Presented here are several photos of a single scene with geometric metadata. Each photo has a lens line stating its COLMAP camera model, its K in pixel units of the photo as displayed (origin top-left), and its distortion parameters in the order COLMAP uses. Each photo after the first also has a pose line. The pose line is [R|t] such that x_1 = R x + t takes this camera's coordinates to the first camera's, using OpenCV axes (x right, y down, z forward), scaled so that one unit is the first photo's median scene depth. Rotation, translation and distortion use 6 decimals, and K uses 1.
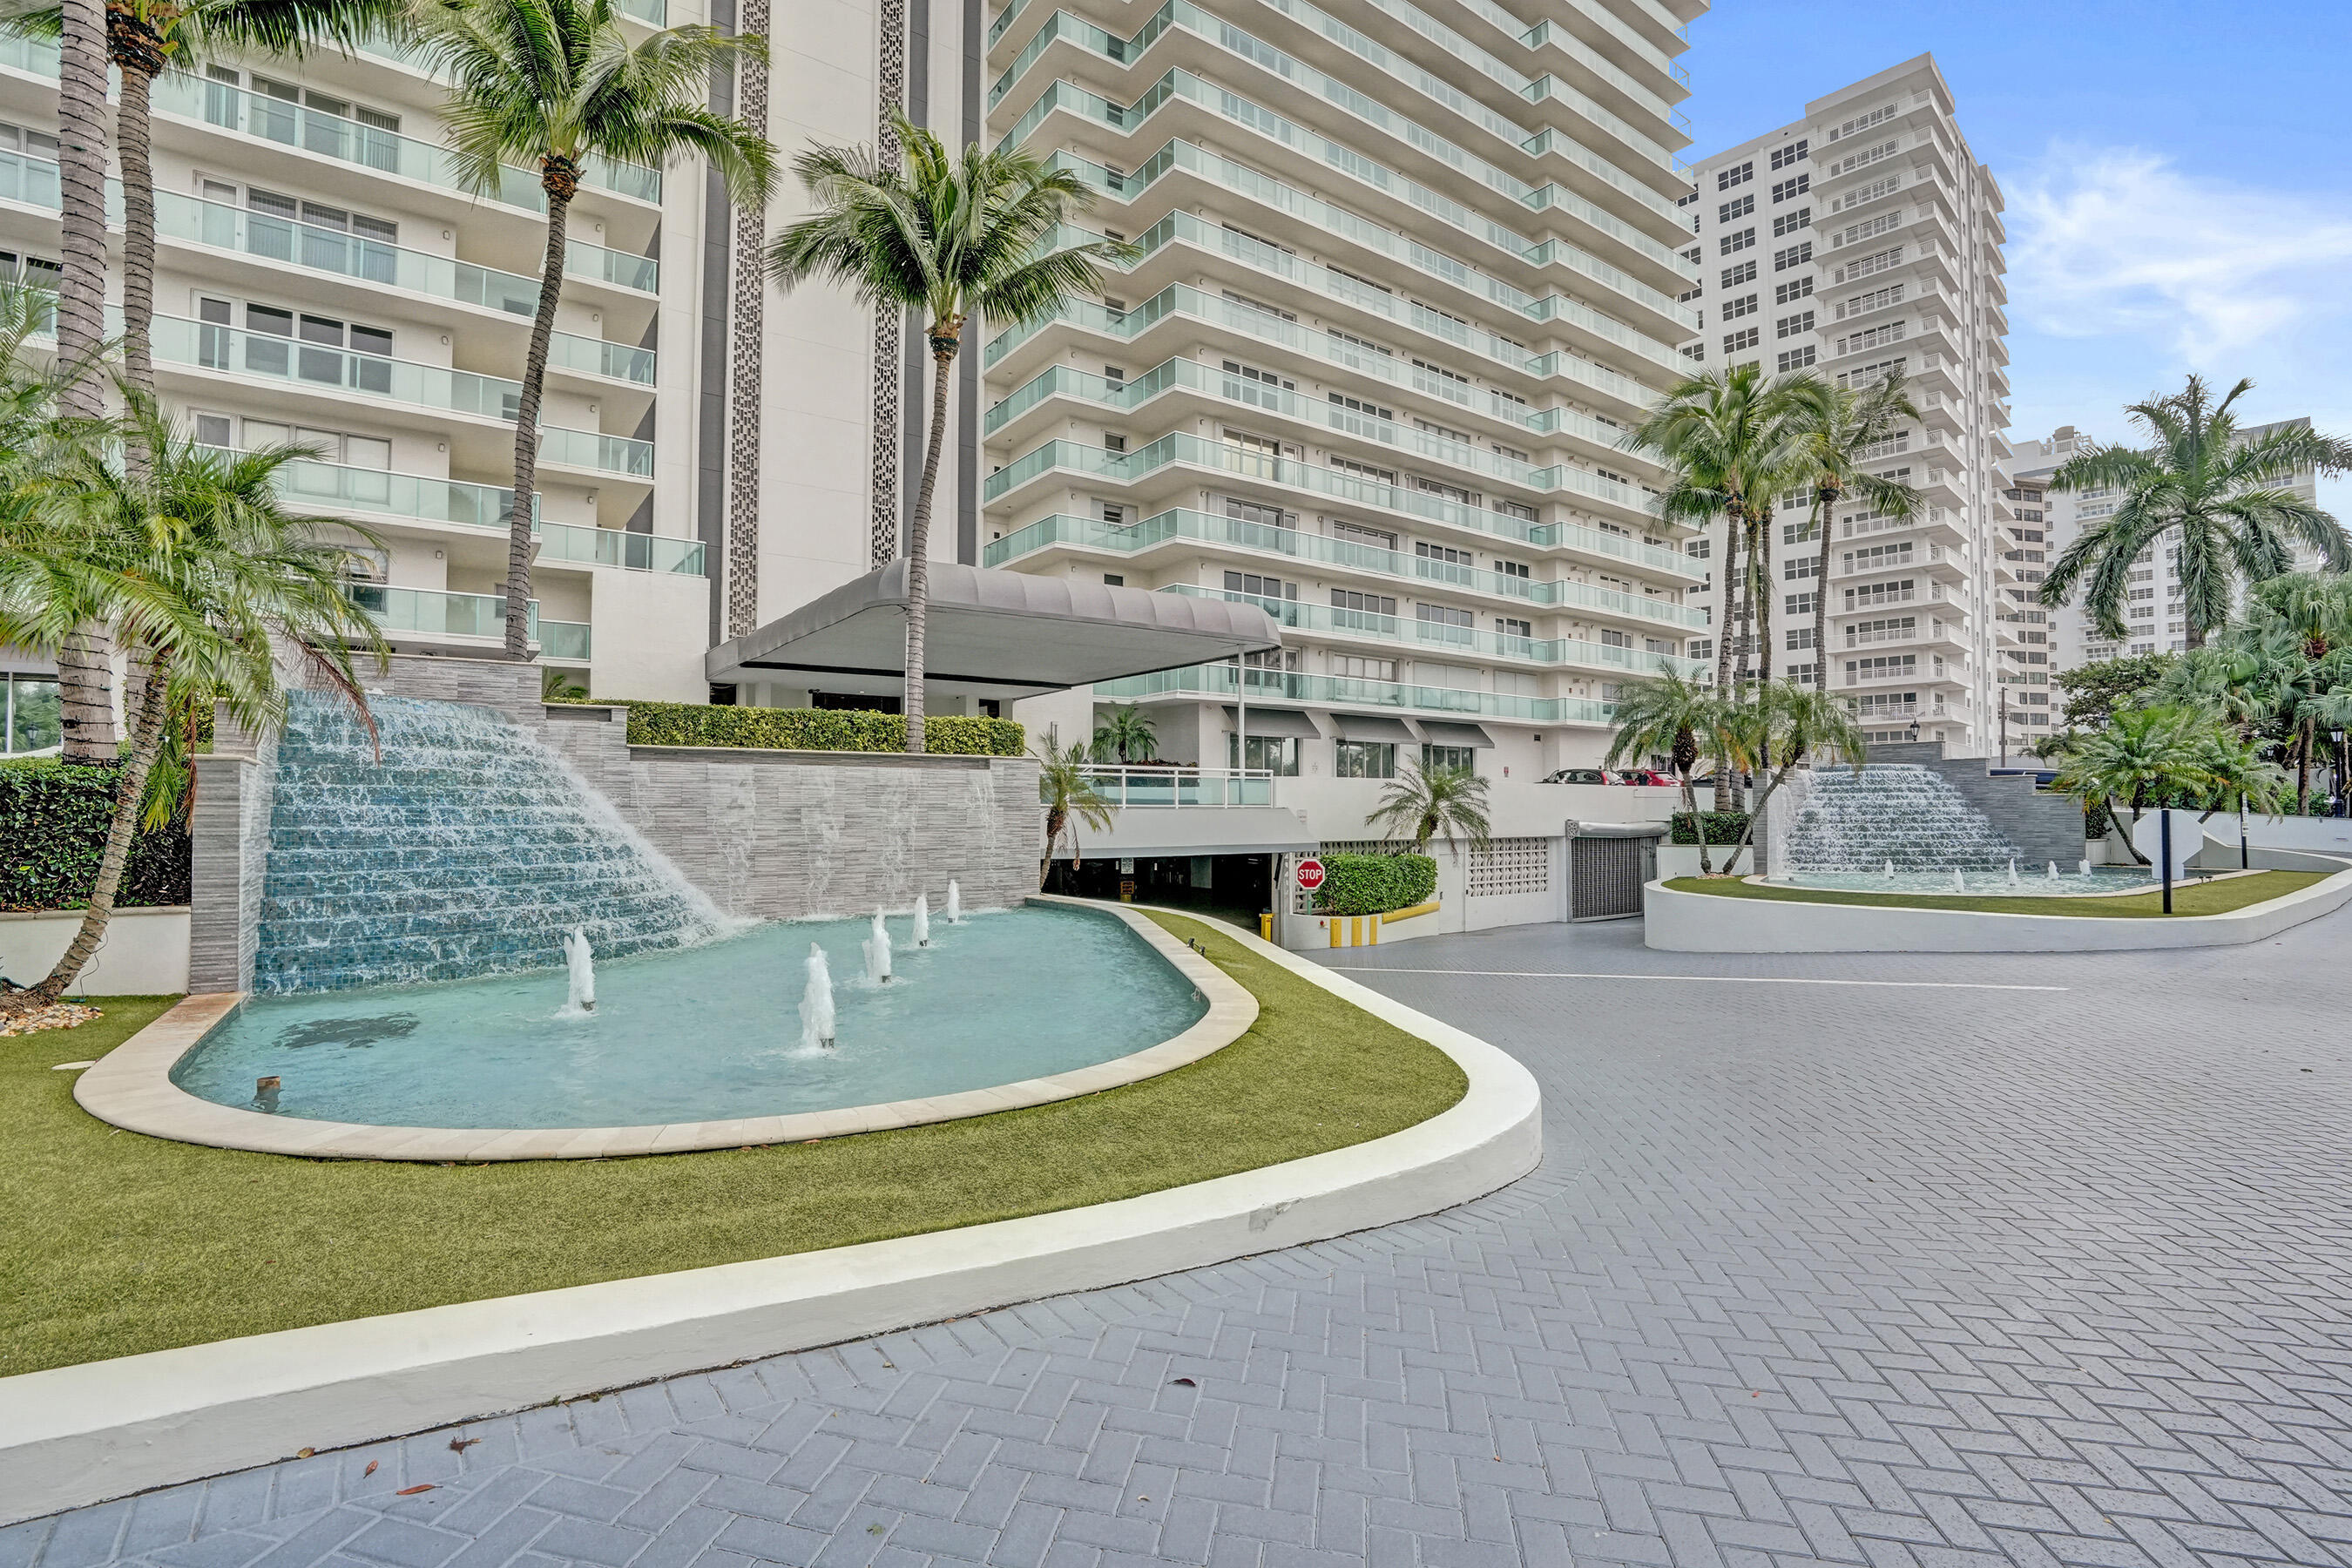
lens RADIAL K [[1135.6, 0, 1176.0], [0, 1135.6, 797.8], [0, 0, 1]] dist [-0.066688, 0.030170]
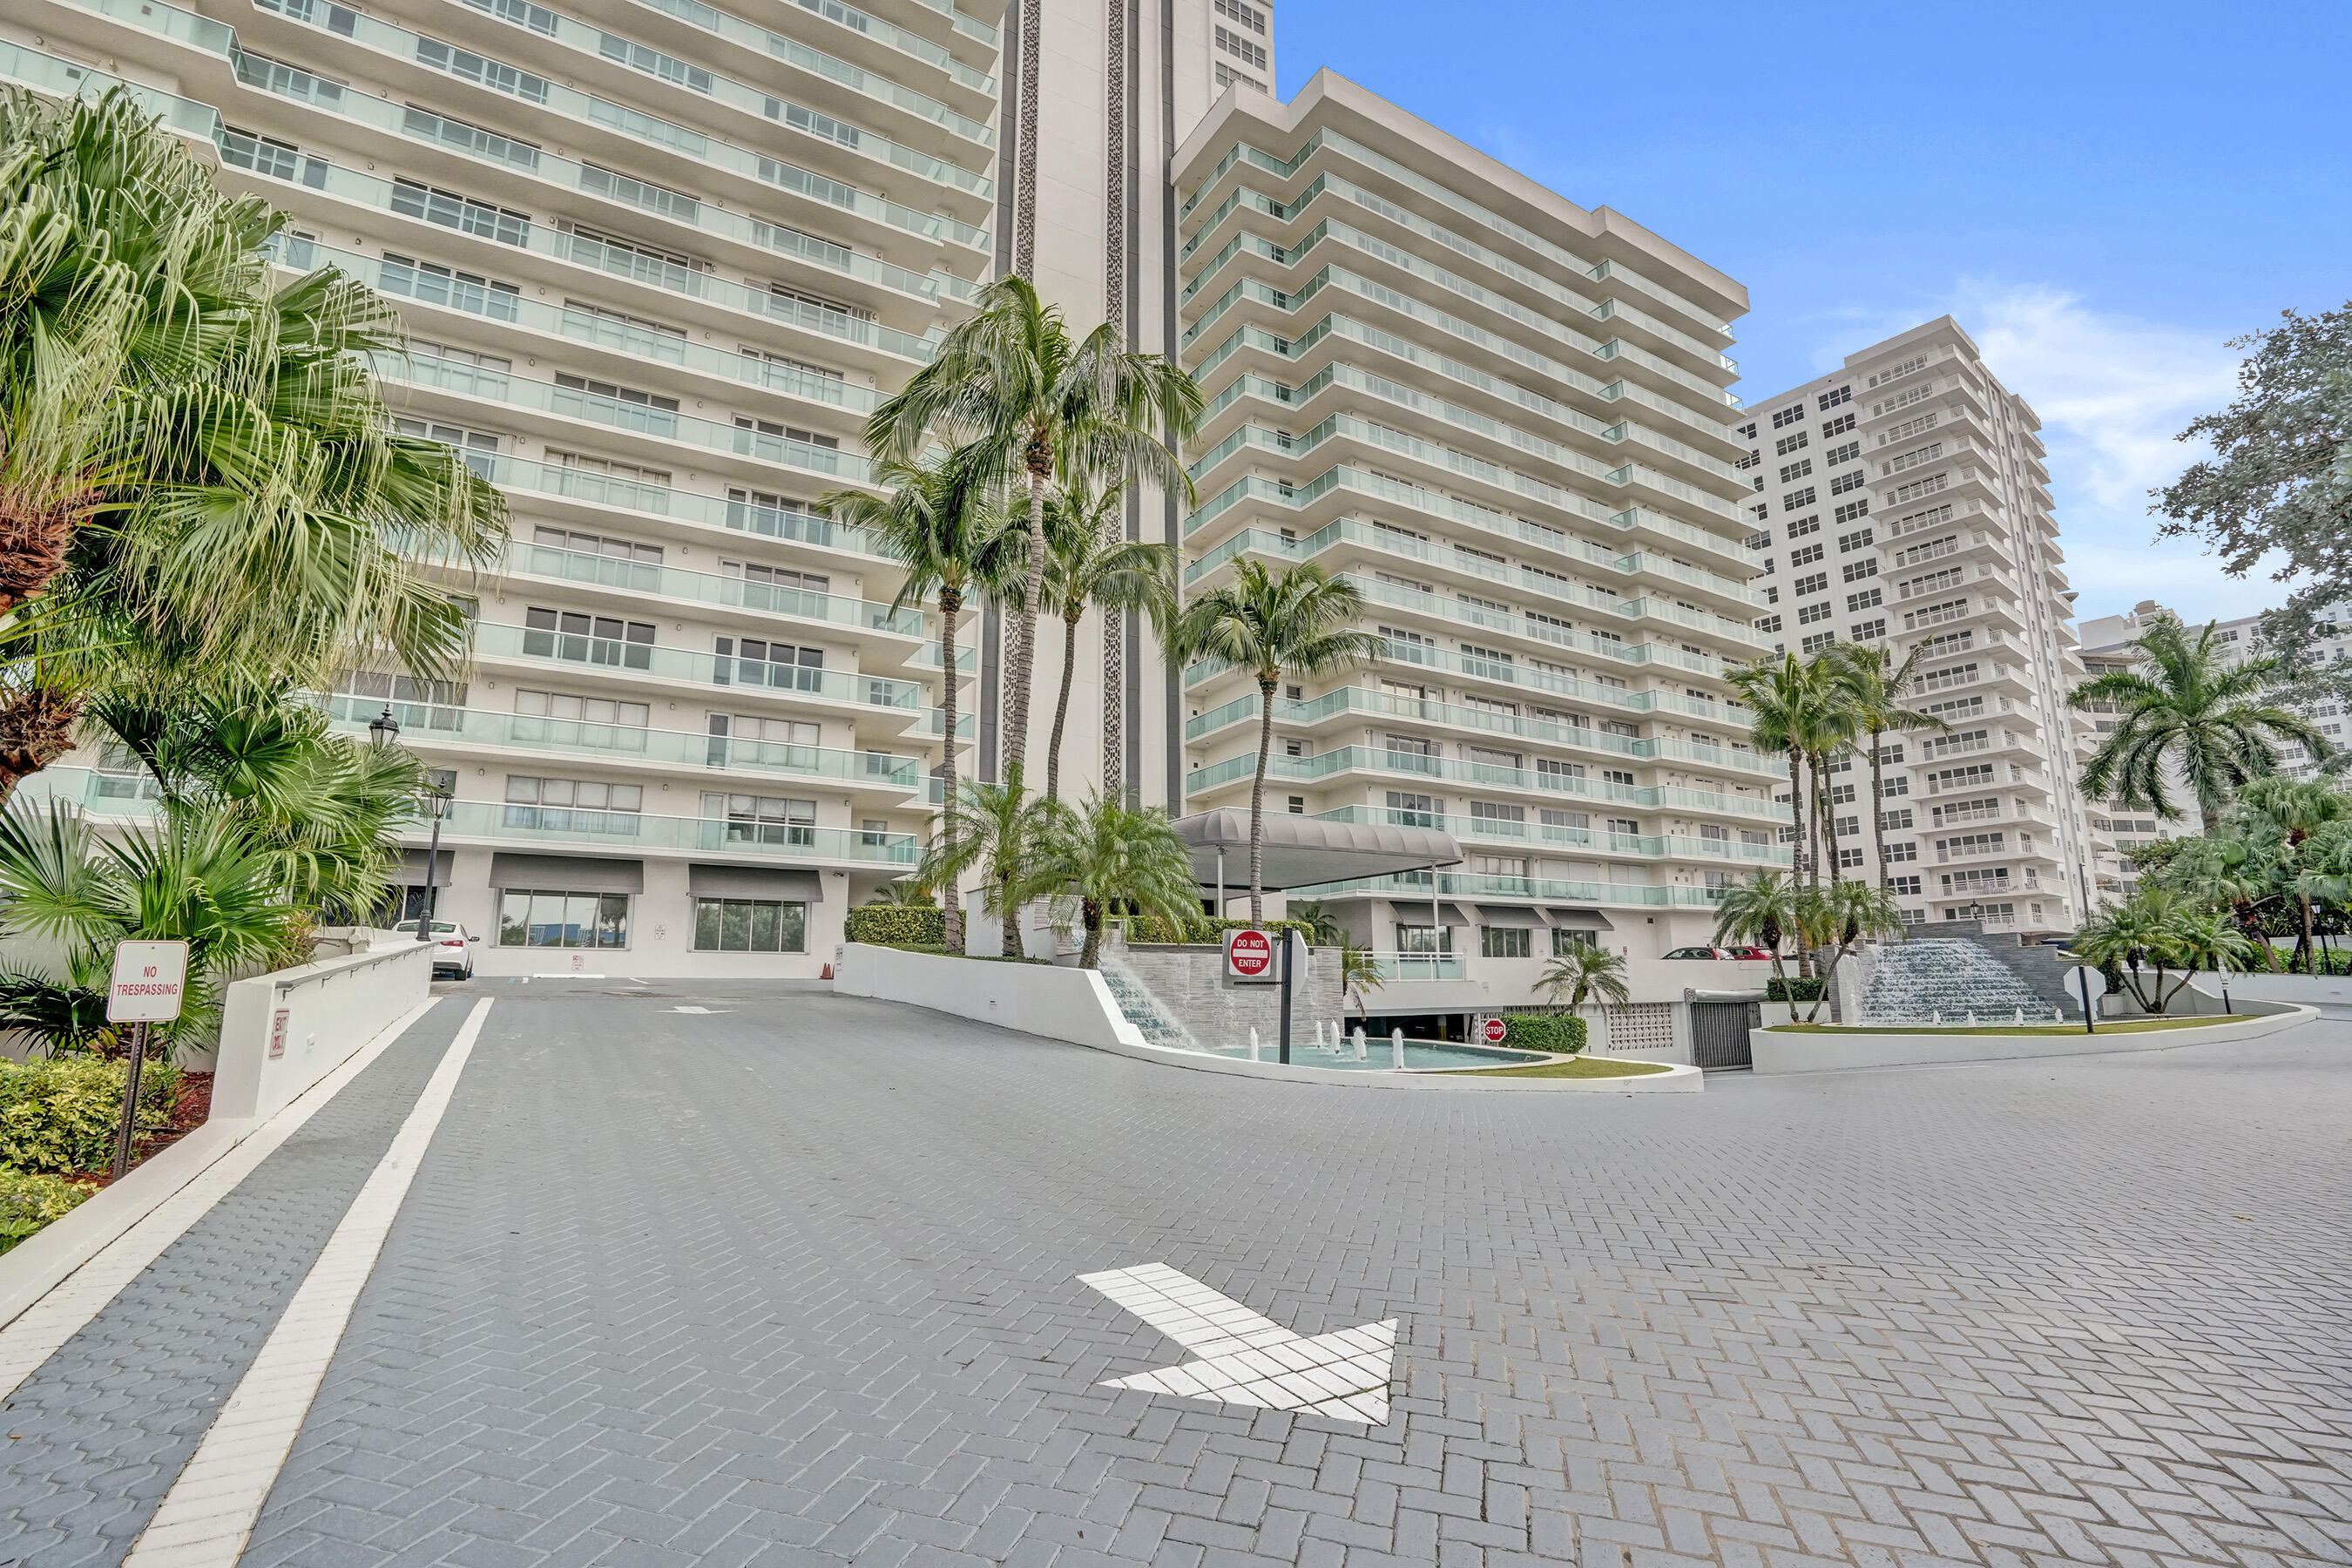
lens RADIAL K [[1135.6, 0, 1176.0], [0, 1135.6, 797.8], [0, 0, 1]] dist [-0.066688, 0.030170]
pose [[0.996804, -0.022834, -0.076559, -0.079732], [0.010119, 0.986651, -0.162533, 0.004738], [0.079249, 0.161239, 0.983728, -0.206490]]
